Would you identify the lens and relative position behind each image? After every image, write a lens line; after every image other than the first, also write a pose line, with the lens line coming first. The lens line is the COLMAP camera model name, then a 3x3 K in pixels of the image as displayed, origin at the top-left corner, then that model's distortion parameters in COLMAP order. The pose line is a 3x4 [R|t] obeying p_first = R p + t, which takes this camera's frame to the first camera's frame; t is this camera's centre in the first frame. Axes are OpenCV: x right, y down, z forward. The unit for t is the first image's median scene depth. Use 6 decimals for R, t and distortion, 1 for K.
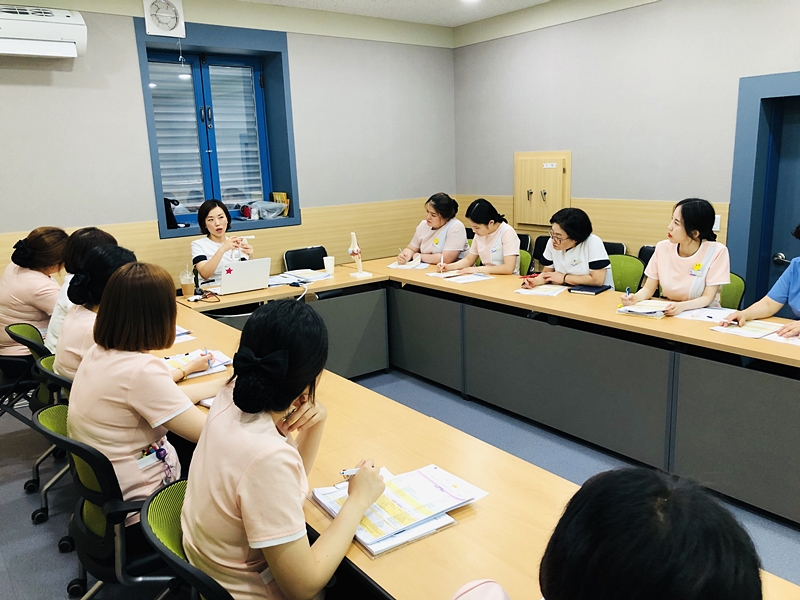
lens RADIAL K [[650.0, 0, 400.0], [0, 650.0, 300.0], [0, 0, 1]] dist [0.051474, -0.059166]
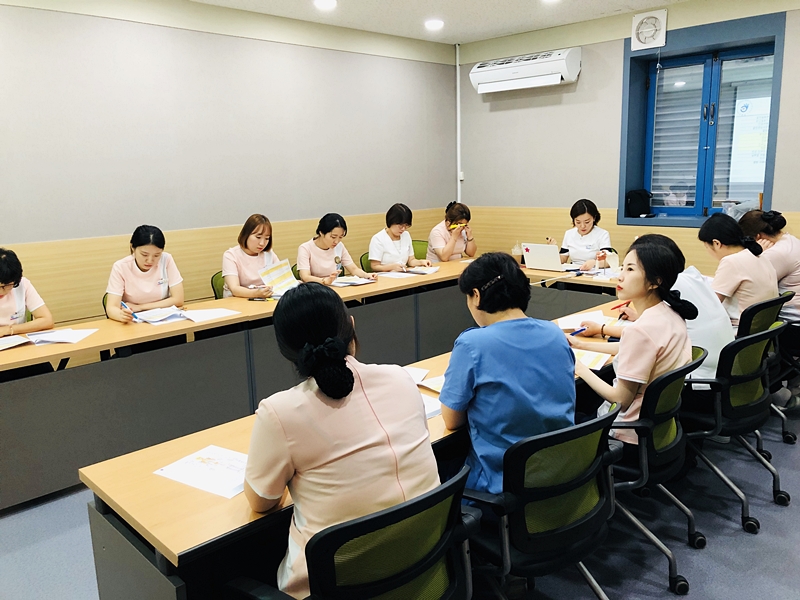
lens RADIAL K [[650.0, 0, 400.0], [0, 650.0, 300.0], [0, 0, 1]] dist [0.051474, -0.059166]
pose [[0.121351, 0.228110, -0.966043, 0.823164], [-0.193912, 0.959932, 0.202308, -0.136841], [0.973485, 0.162777, 0.160722, 0.491318]]
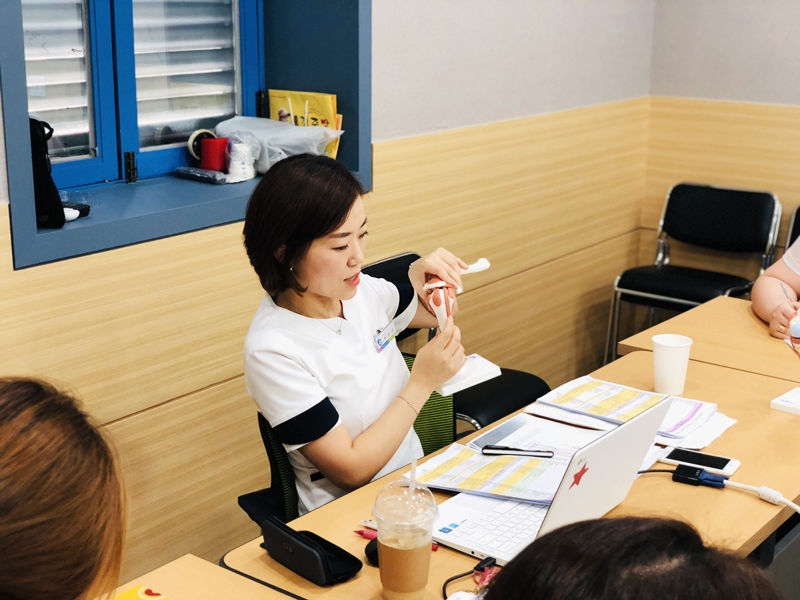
lens RADIAL K [[1207.7, 0, 400.0], [0, 1207.7, 300.0], [0, 0, 1]] dist [0.059771, -0.065319]
pose [[0.965521, -0.019798, 0.259571, -0.372327], [0.010035, 0.999193, 0.038882, -0.107201], [-0.260131, -0.034937, 0.964941, 0.514117]]
